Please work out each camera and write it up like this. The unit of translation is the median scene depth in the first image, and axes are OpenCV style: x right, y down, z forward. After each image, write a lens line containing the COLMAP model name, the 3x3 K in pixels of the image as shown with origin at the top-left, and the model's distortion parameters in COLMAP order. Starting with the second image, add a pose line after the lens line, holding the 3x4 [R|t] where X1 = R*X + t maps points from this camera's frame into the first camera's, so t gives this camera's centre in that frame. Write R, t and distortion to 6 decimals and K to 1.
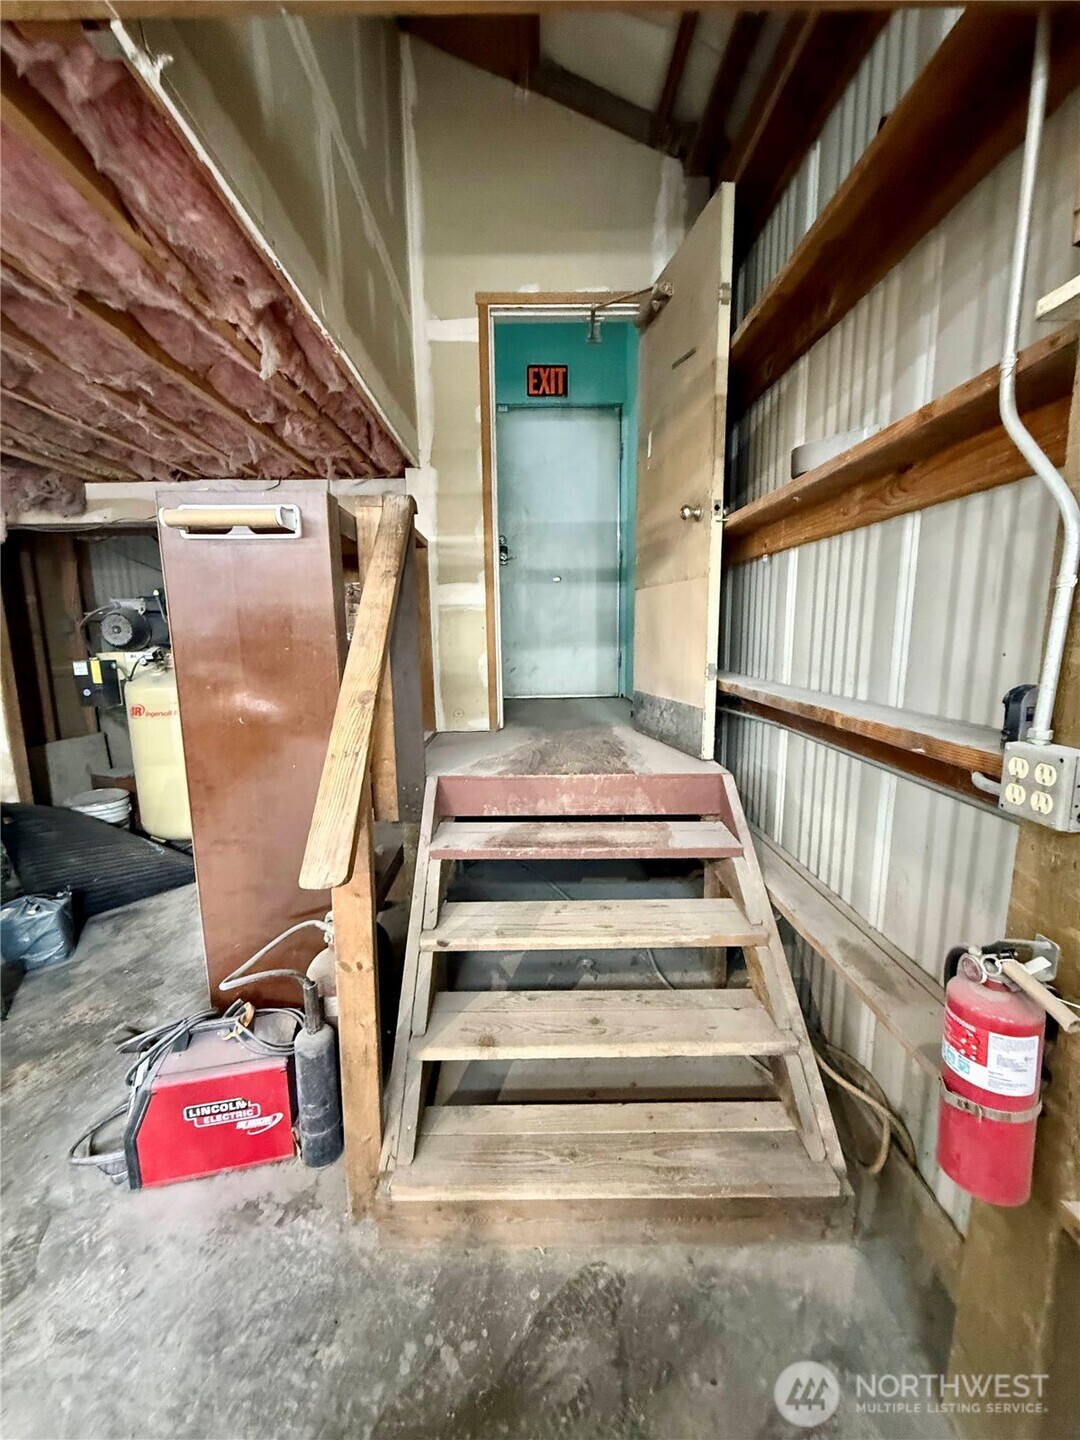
lens RADIAL K [[579.8, 0, 536.9], [0, 579.8, 722.8], [0, 0, 1]] dist [-0.003692, -0.000097]
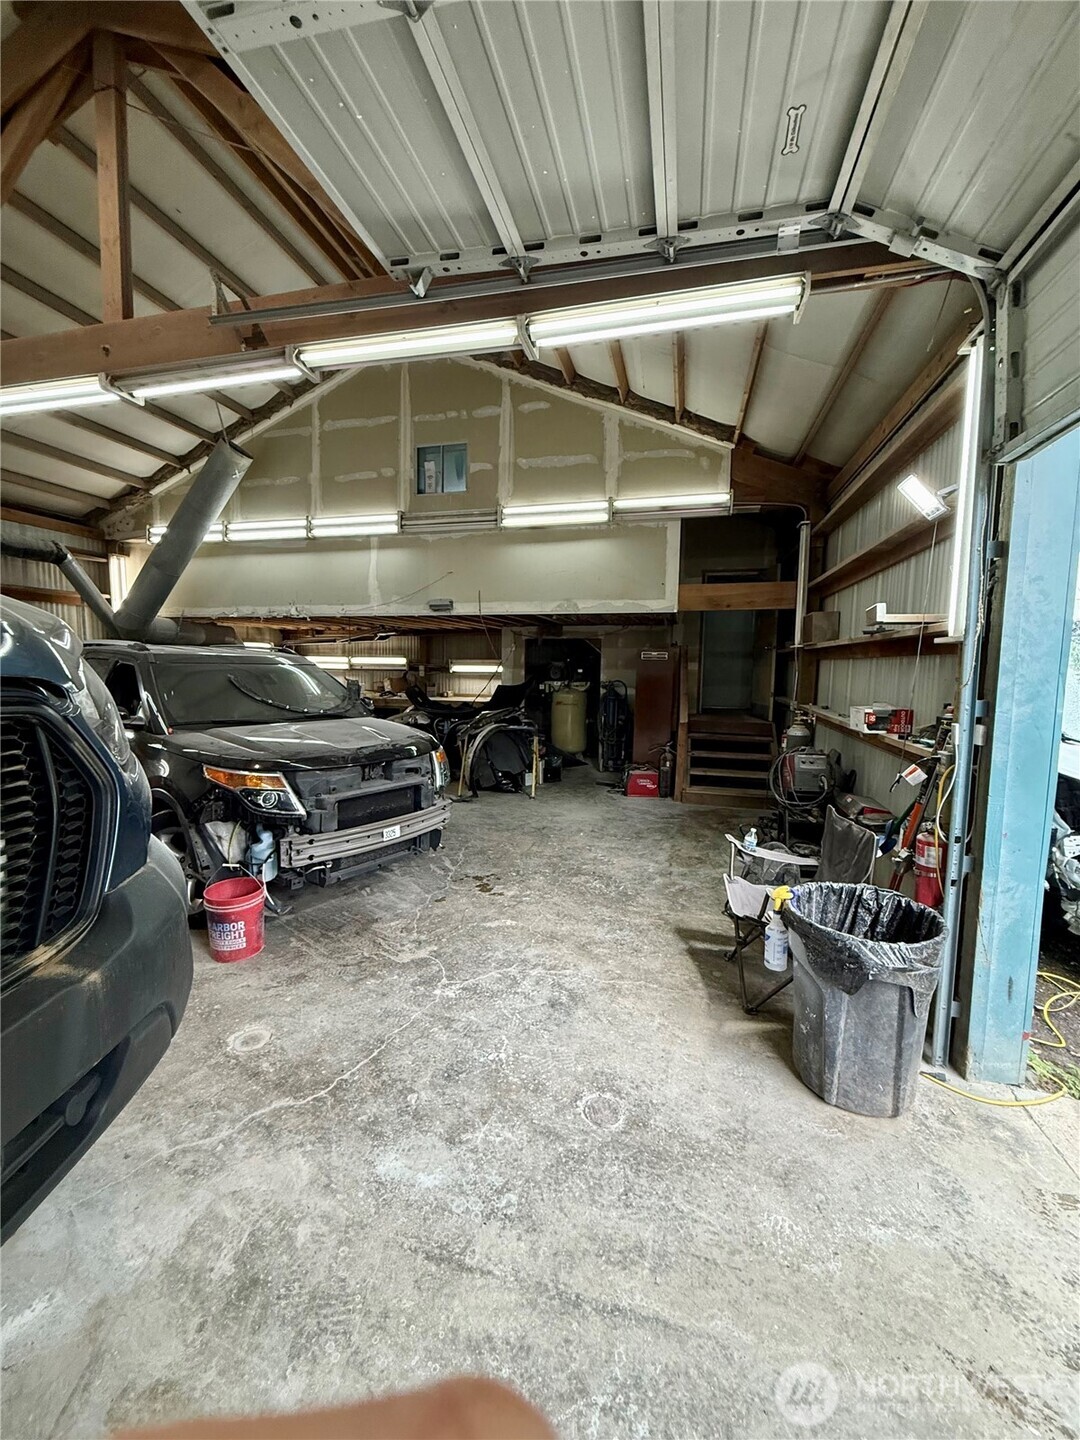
lens RADIAL K [[579.8, 0, 536.3], [0, 579.8, 714.1], [0, 0, 1]] dist [-0.003692, -0.000097]
pose [[0.964422, 0.050946, -0.259412, -0.103093], [-0.070017, 0.995438, -0.064807, 0.248010], [0.254927, 0.080665, 0.963590, -1.900714]]
